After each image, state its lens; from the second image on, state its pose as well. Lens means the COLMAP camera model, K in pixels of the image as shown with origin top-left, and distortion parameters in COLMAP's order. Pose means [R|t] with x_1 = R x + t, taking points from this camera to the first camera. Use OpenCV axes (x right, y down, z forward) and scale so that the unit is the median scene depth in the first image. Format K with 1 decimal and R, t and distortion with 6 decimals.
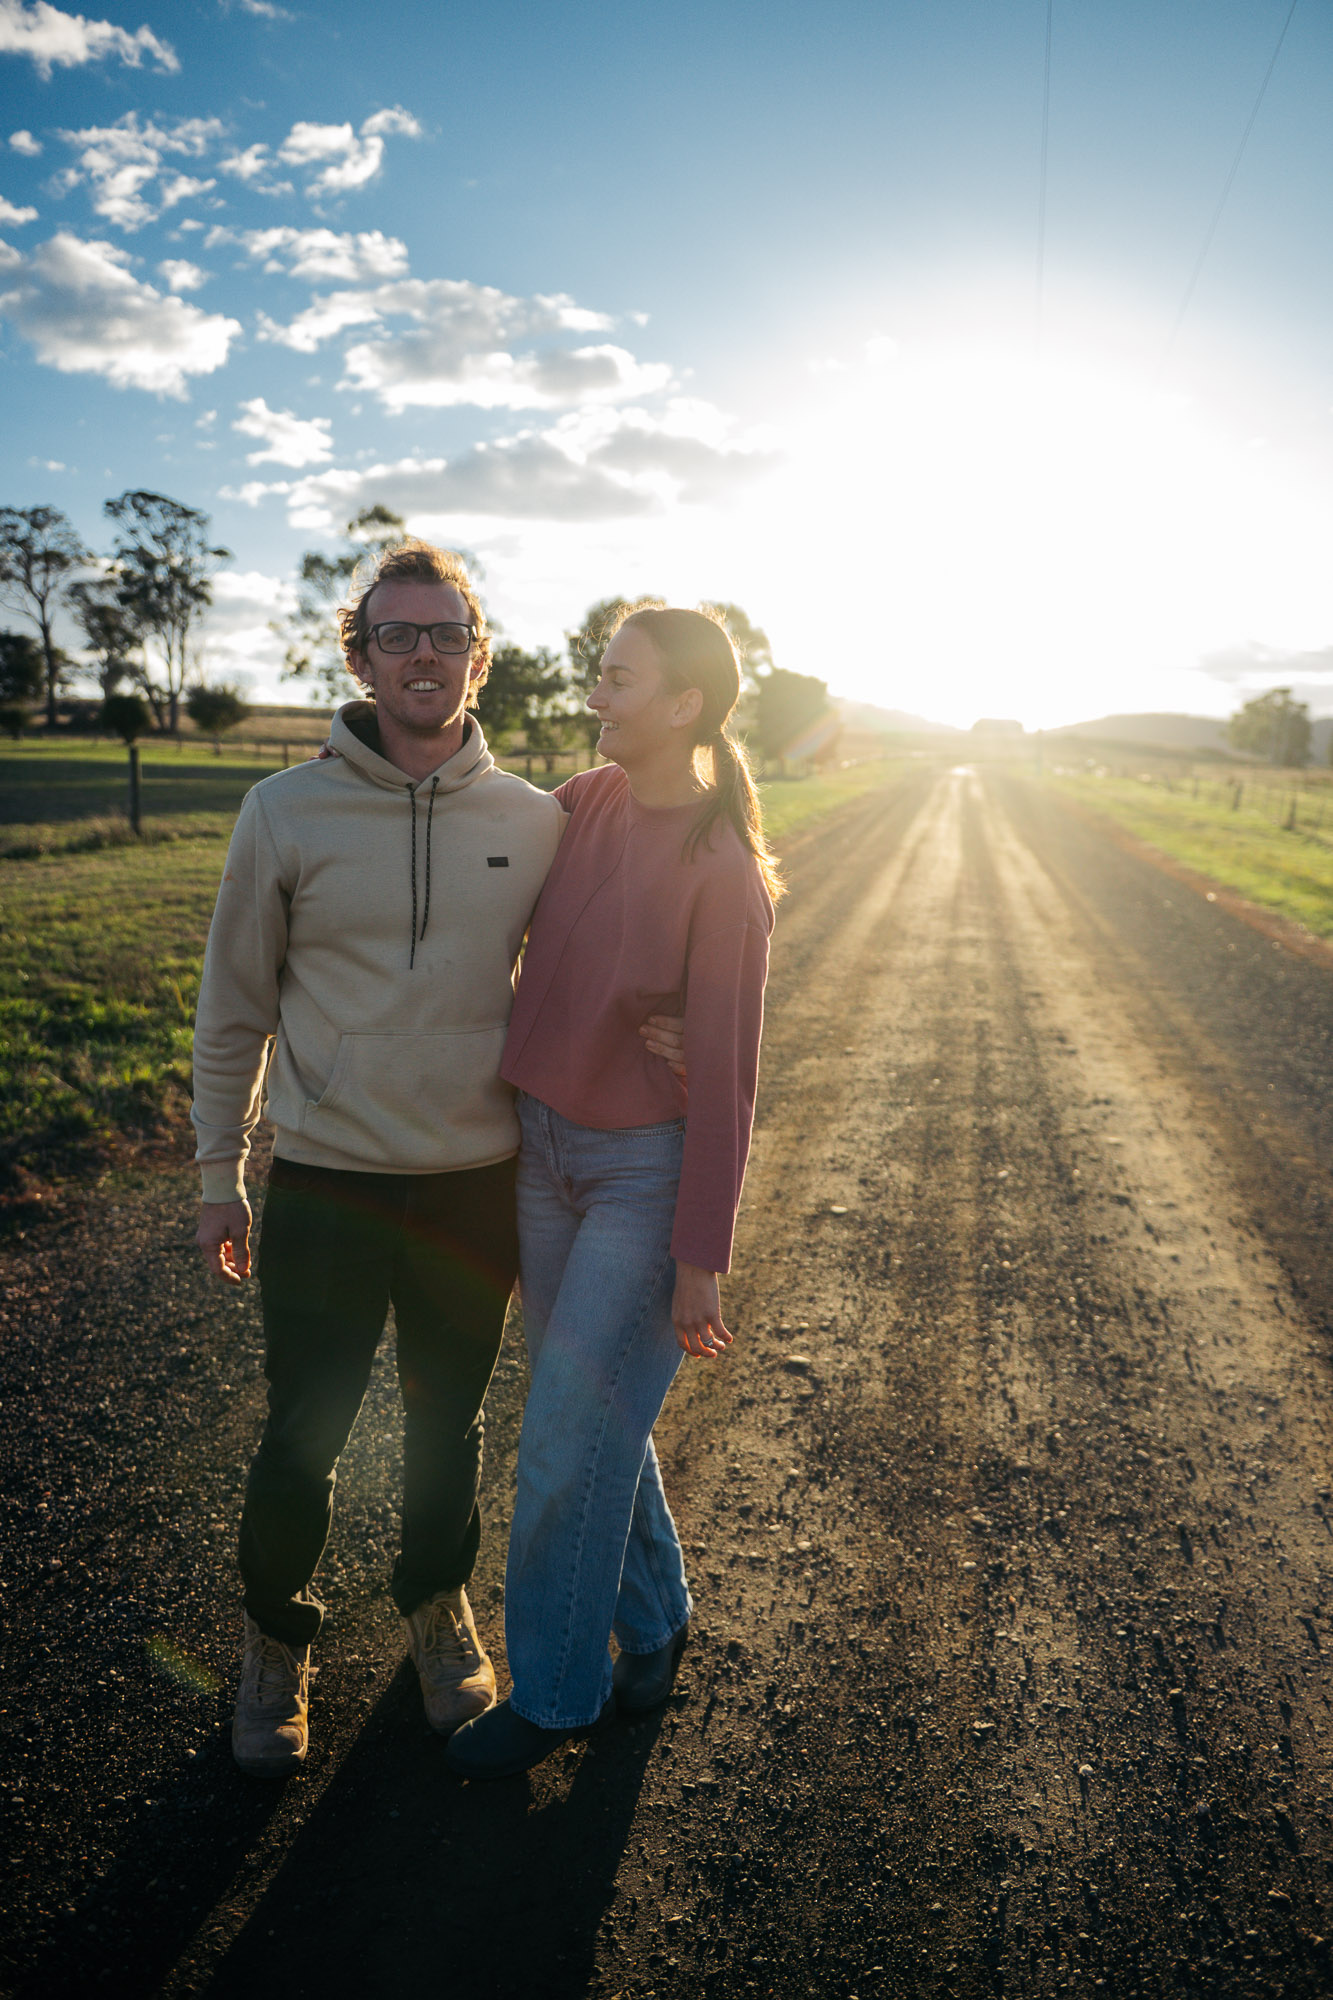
lens RADIAL K [[1460.5, 0, 665.0], [0, 1460.5, 1011.2], [0, 0, 1]] dist [-0.036518, -0.007792]
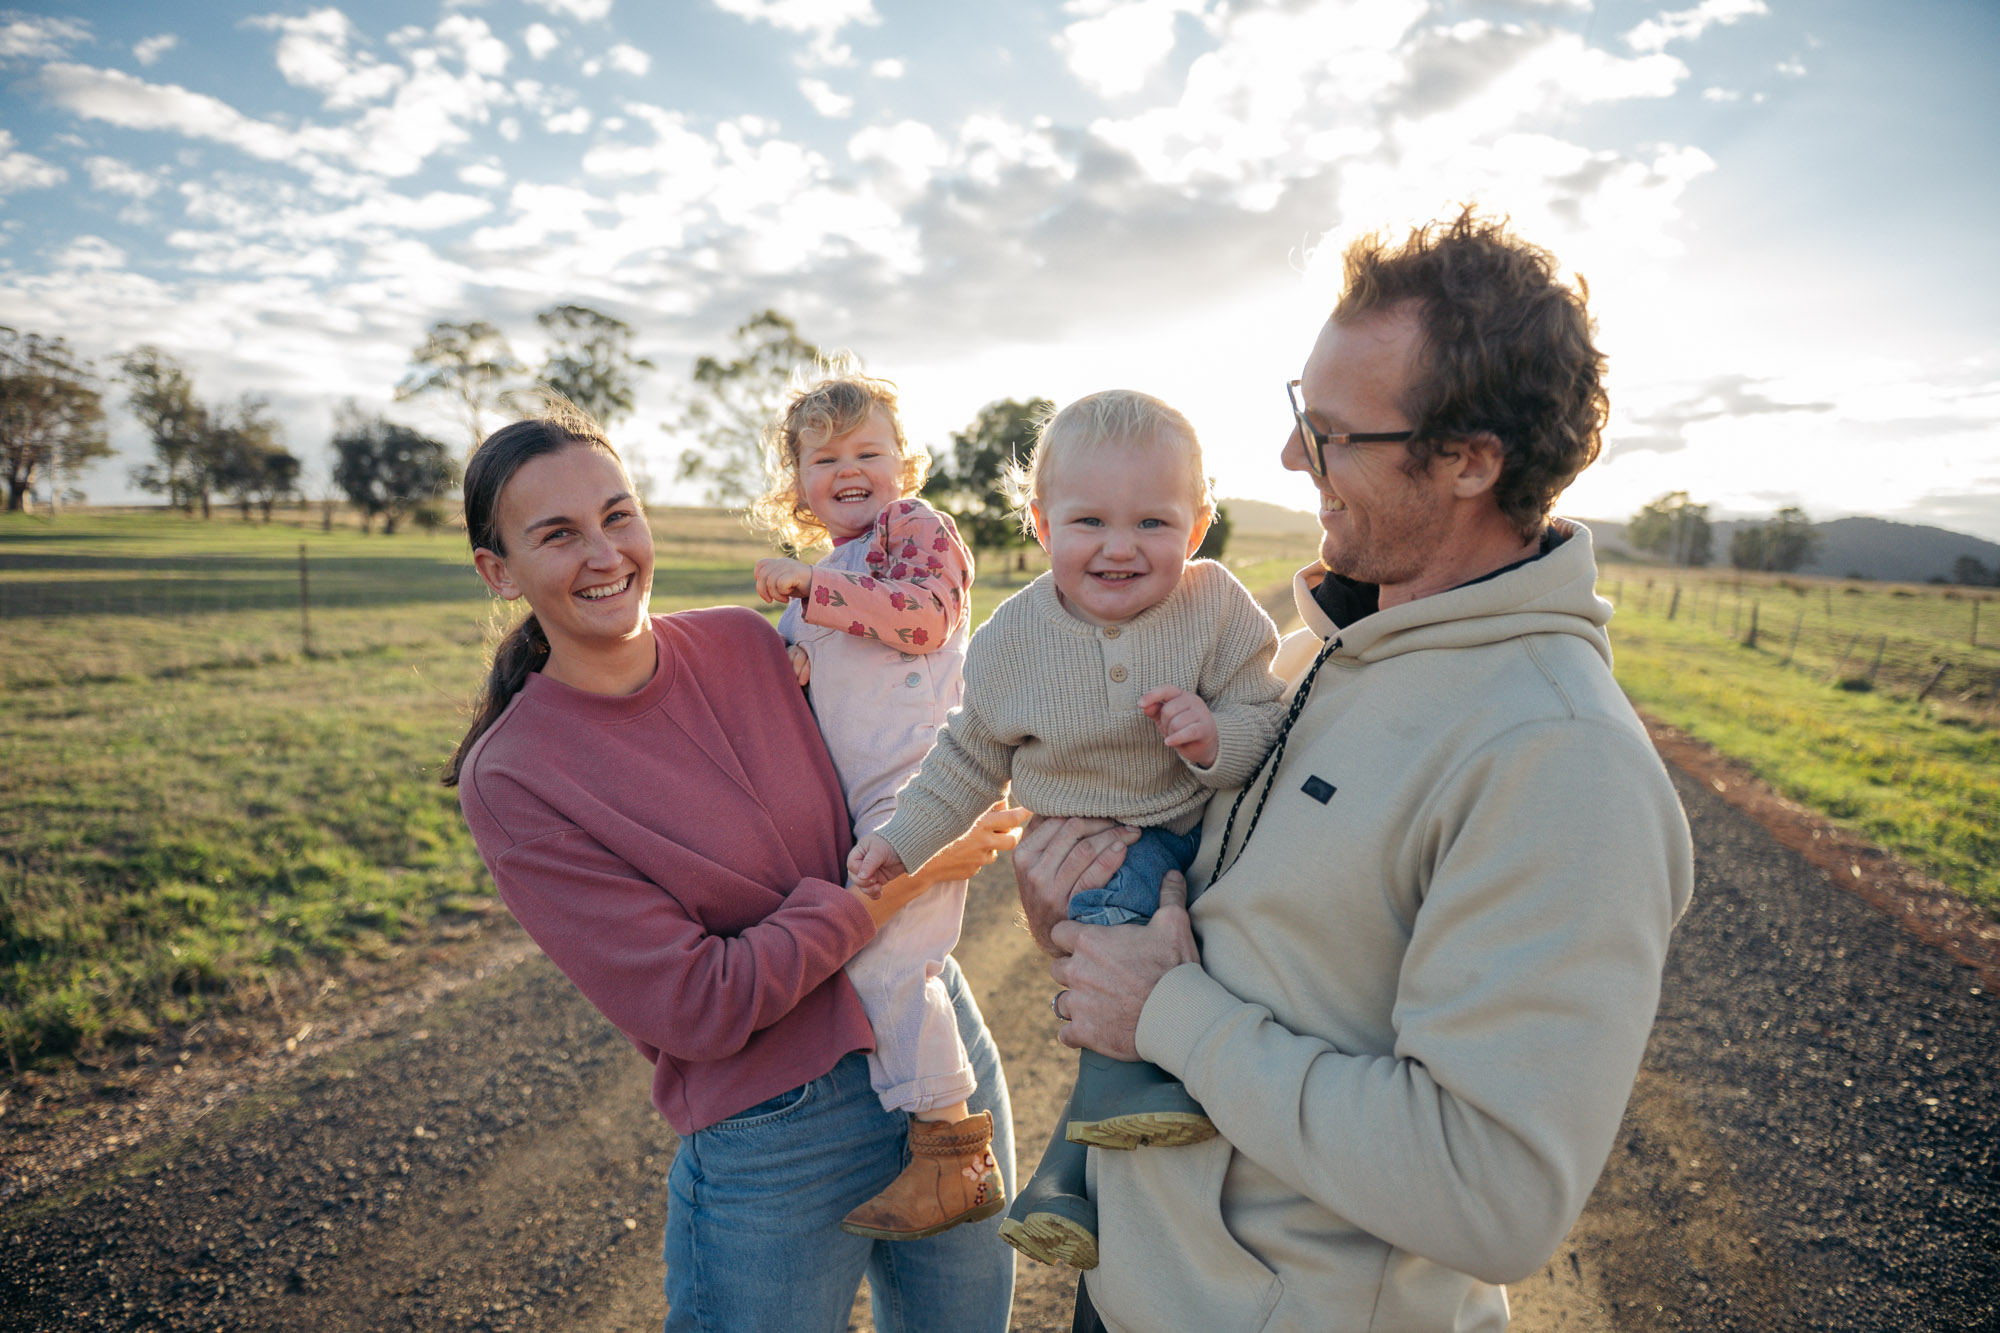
lens RADIAL K [[1369.8, 0, 1027.7], [0, 1369.8, 660.4], [0, 0, 1]] dist [-0.018476, -0.003502]
pose [[0.998814, 0.003713, -0.048552, 0.103888], [-0.008434, 0.995209, -0.097403, -0.049709], [0.047958, 0.097697, 0.994060, 0.307967]]
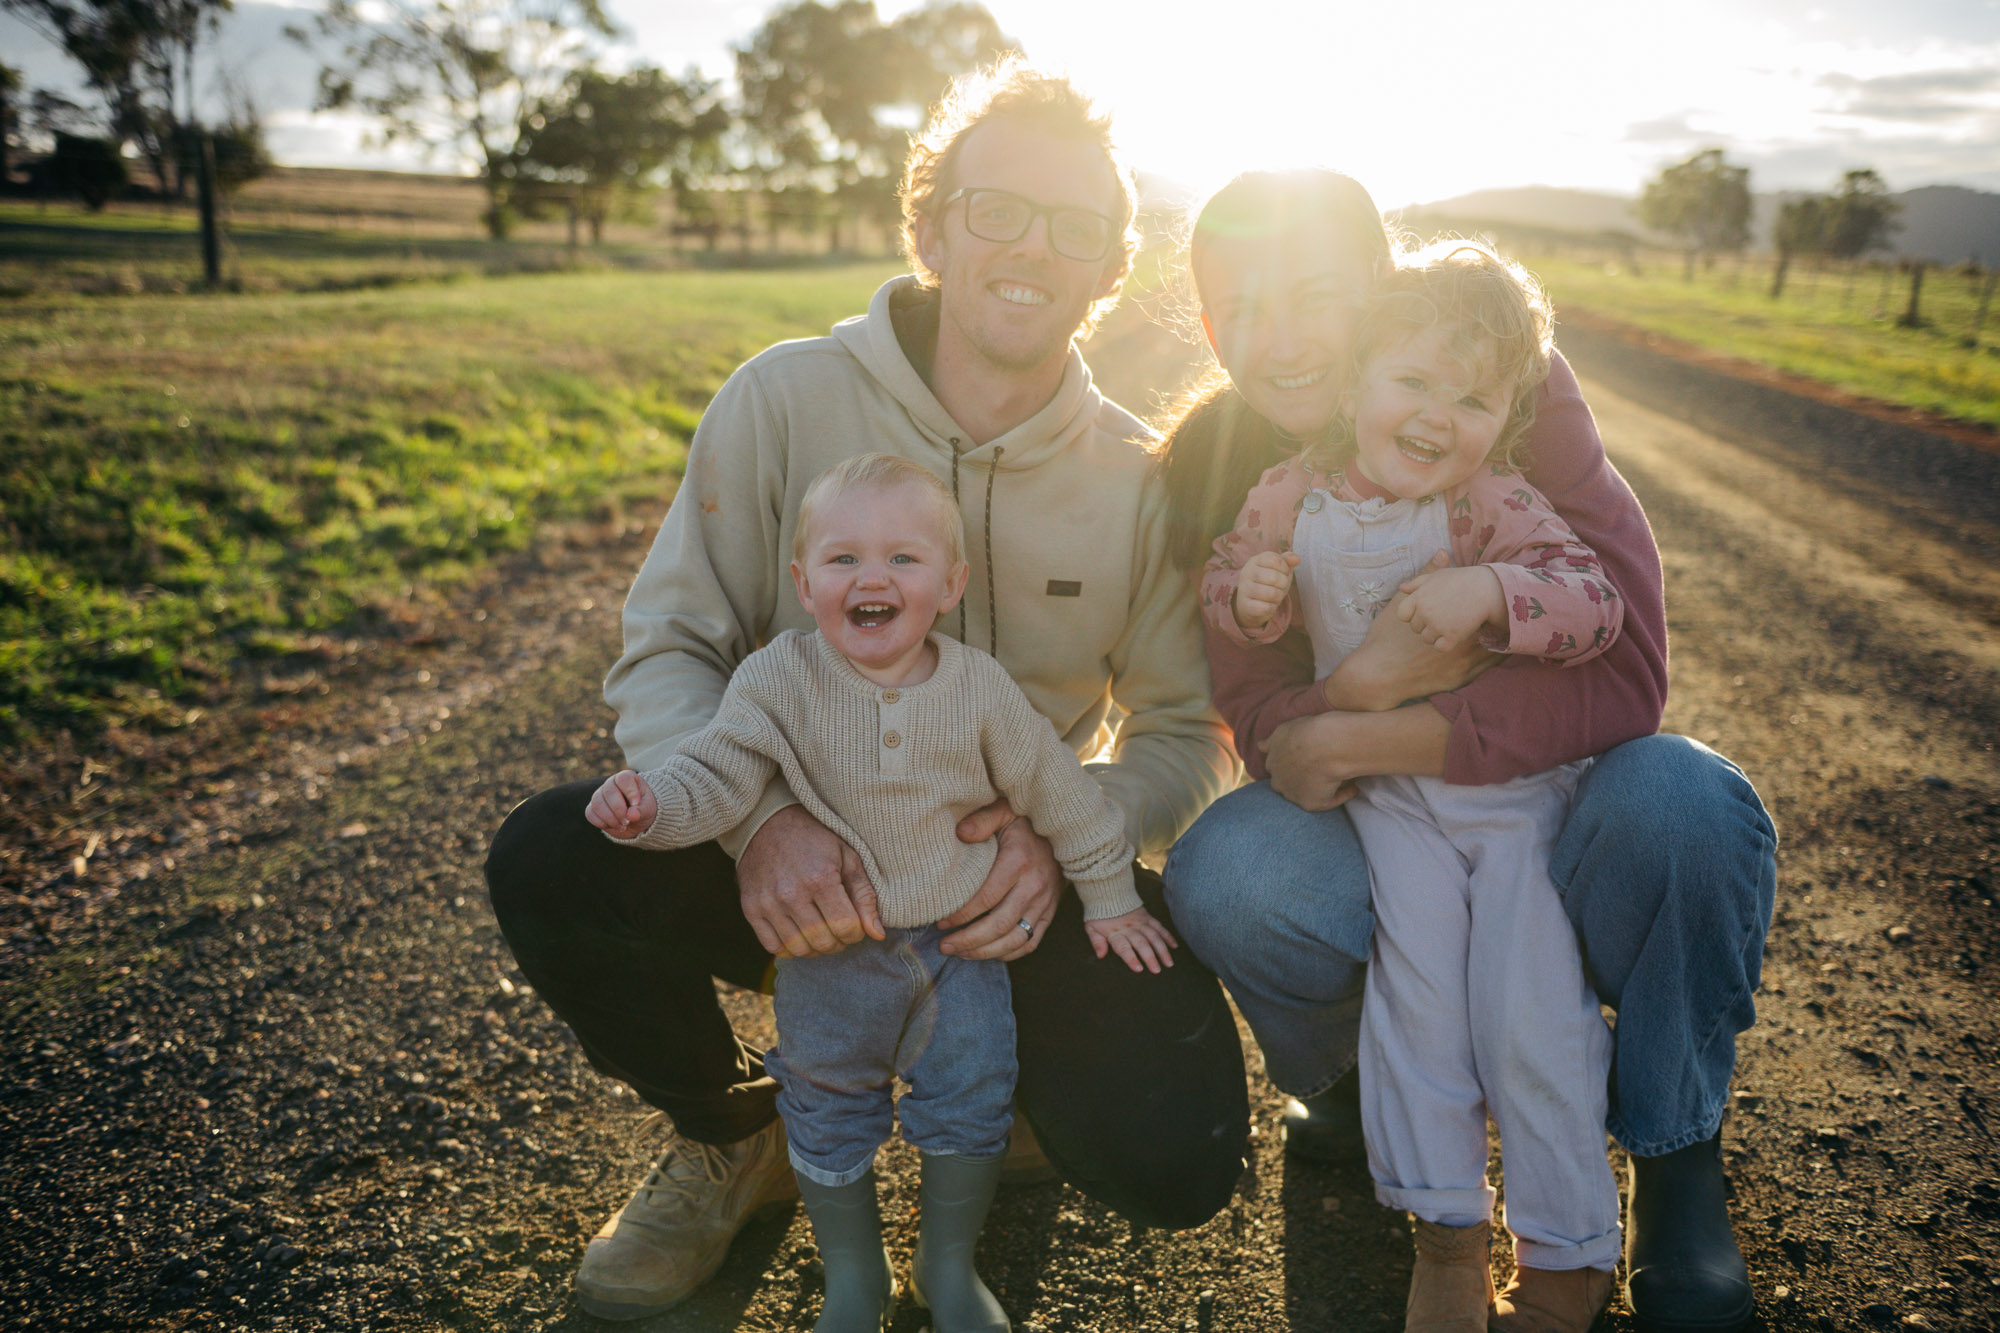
lens RADIAL K [[1863.8, 0, 1071.2], [0, 1863.8, 699.7], [0, 0, 1]] dist [0.011408, 0.000000]
pose [[0.996972, -0.020420, 0.075031, 0.067799], [0.015373, 0.997619, 0.067235, -0.038260], [-0.076226, -0.065878, 0.994912, 0.343704]]
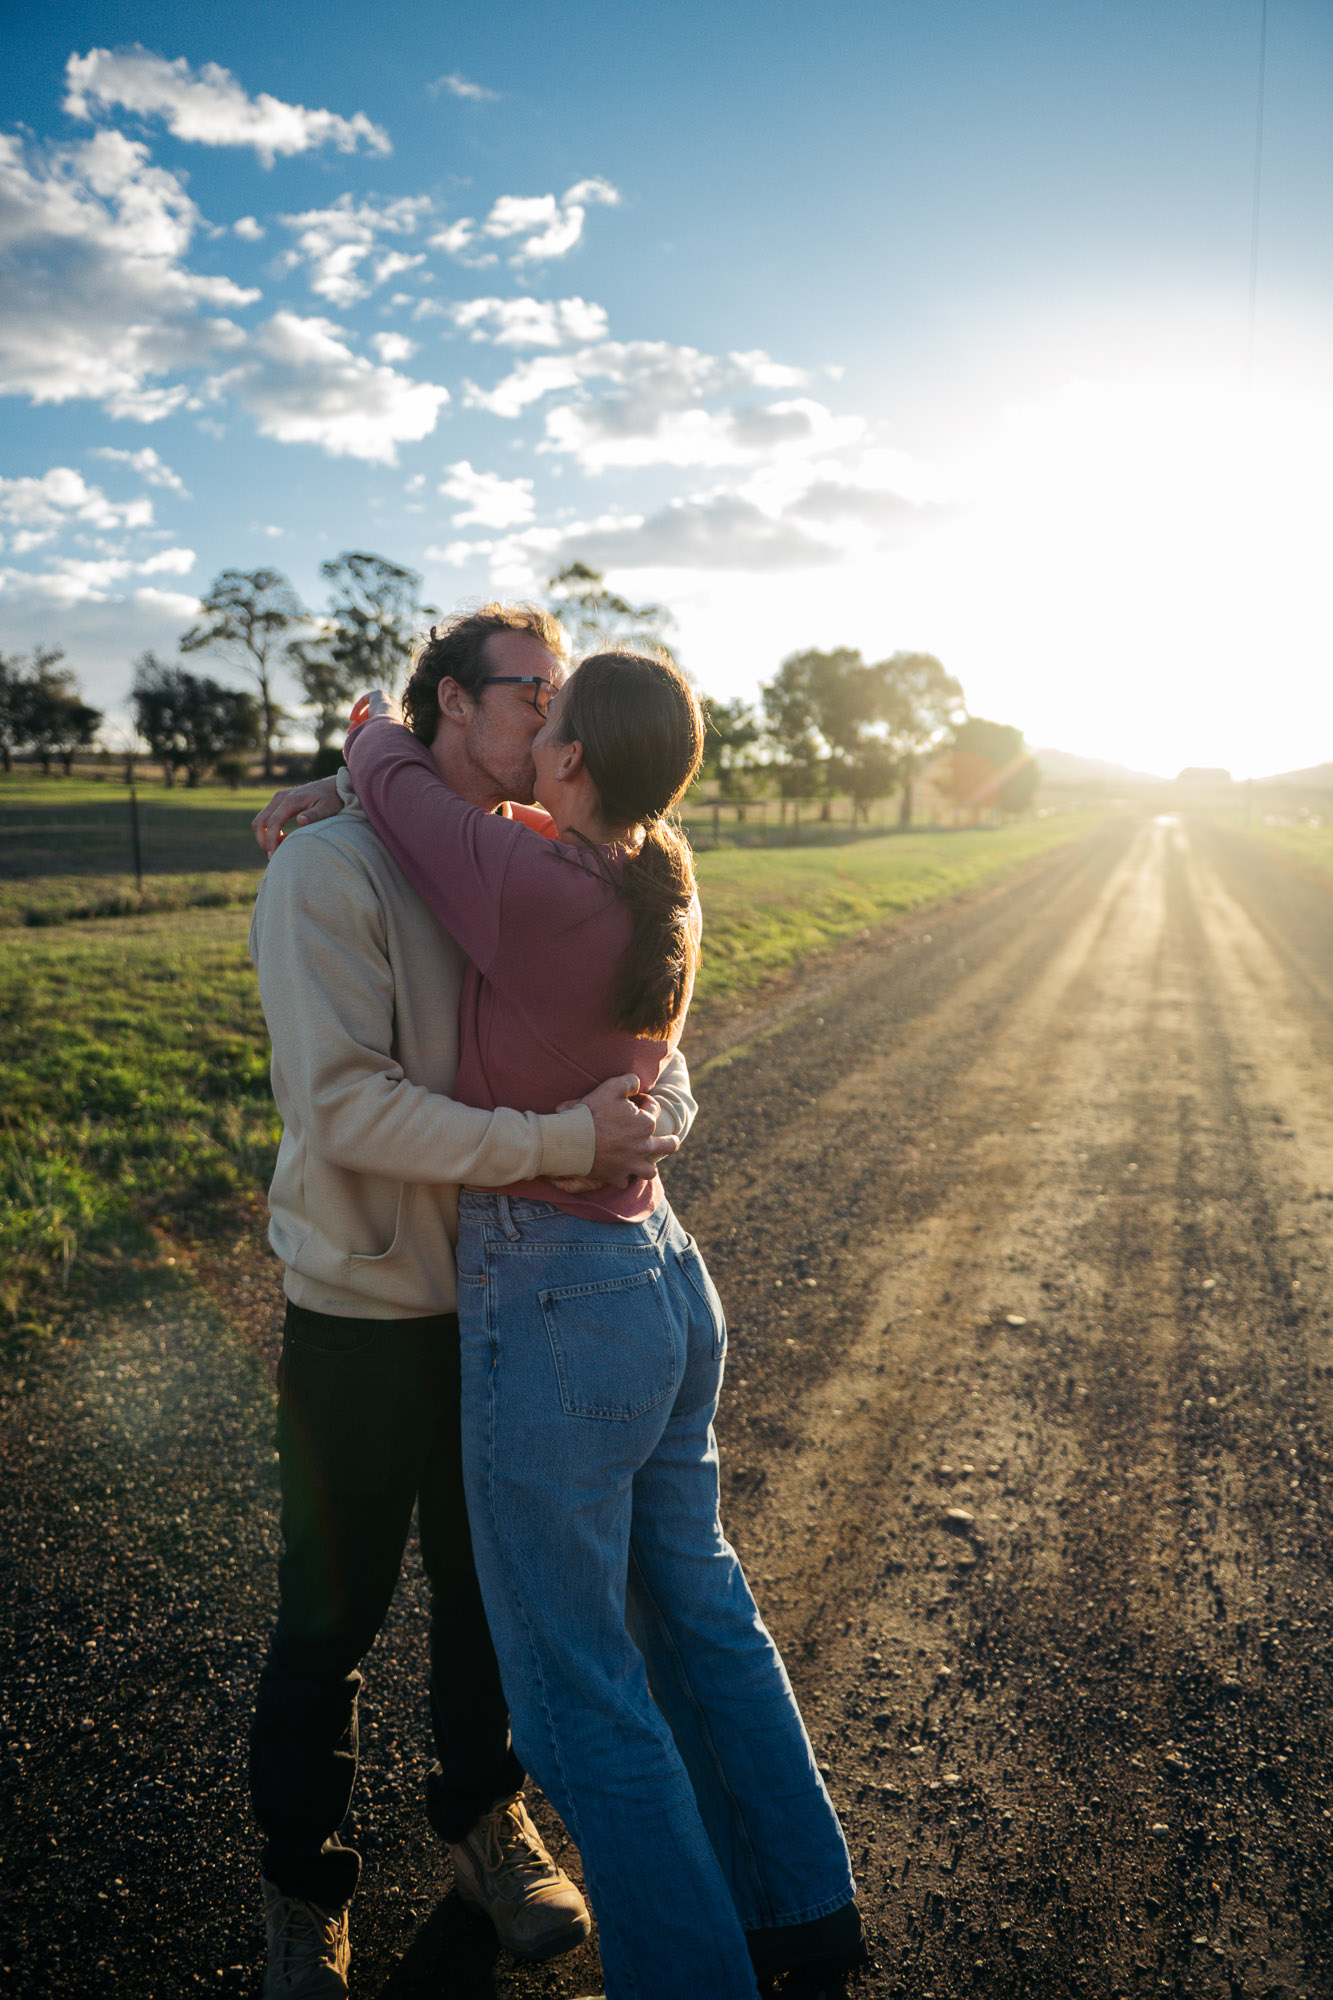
lens RADIAL K [[1460.5, 0, 667.6], [0, 1460.5, 977.0], [0, 0, 1]] dist [-0.036518, -0.007792]
pose [[0.991559, 0.013141, -0.128990, 0.005414], [-0.020340, 0.998298, -0.054654, -0.004723], [0.128052, 0.056816, 0.990139, 0.023505]]
